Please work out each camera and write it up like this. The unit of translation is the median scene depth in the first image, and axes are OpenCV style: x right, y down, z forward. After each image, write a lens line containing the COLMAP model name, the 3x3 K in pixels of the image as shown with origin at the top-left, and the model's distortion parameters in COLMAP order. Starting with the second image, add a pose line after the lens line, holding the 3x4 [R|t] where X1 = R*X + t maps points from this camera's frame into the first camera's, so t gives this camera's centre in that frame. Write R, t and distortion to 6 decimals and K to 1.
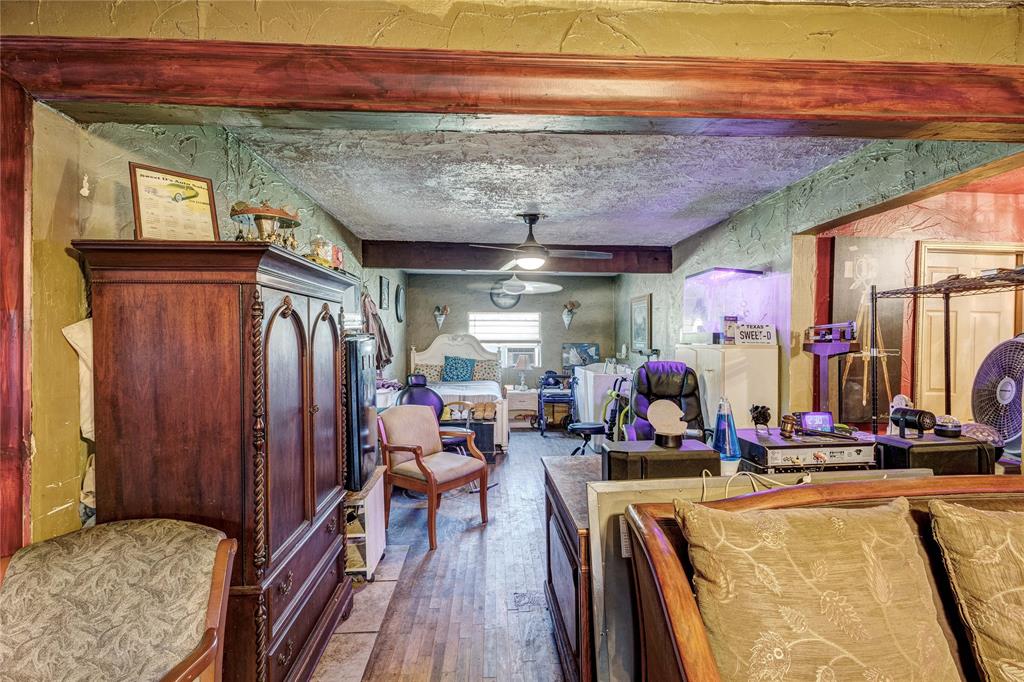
lens RADIAL K [[468.6, 0, 510.7], [0, 468.6, 340.6], [0, 0, 1]] dist [0.007608, -0.001179]
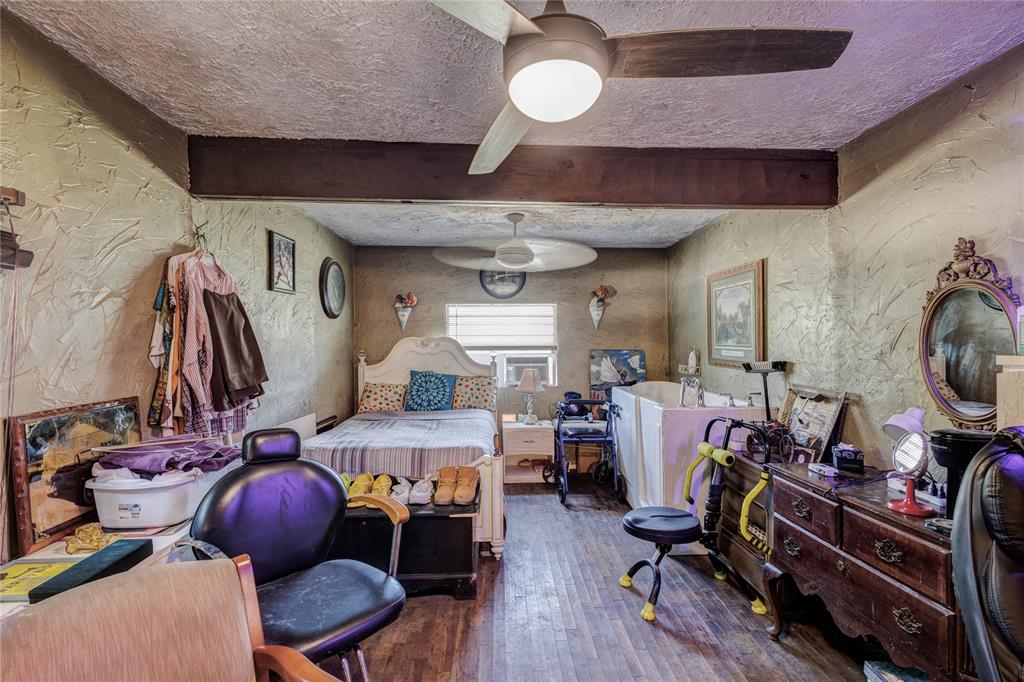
lens RADIAL K [[468.6, 0, 511.2], [0, 468.6, 342.2], [0, 0, 1]] dist [0.007608, -0.001179]
pose [[0.999918, -0.006163, -0.011221, 0.007710], [0.006067, 0.999945, -0.008604, -0.000069], [0.011274, 0.008535, 0.999900, 0.352874]]
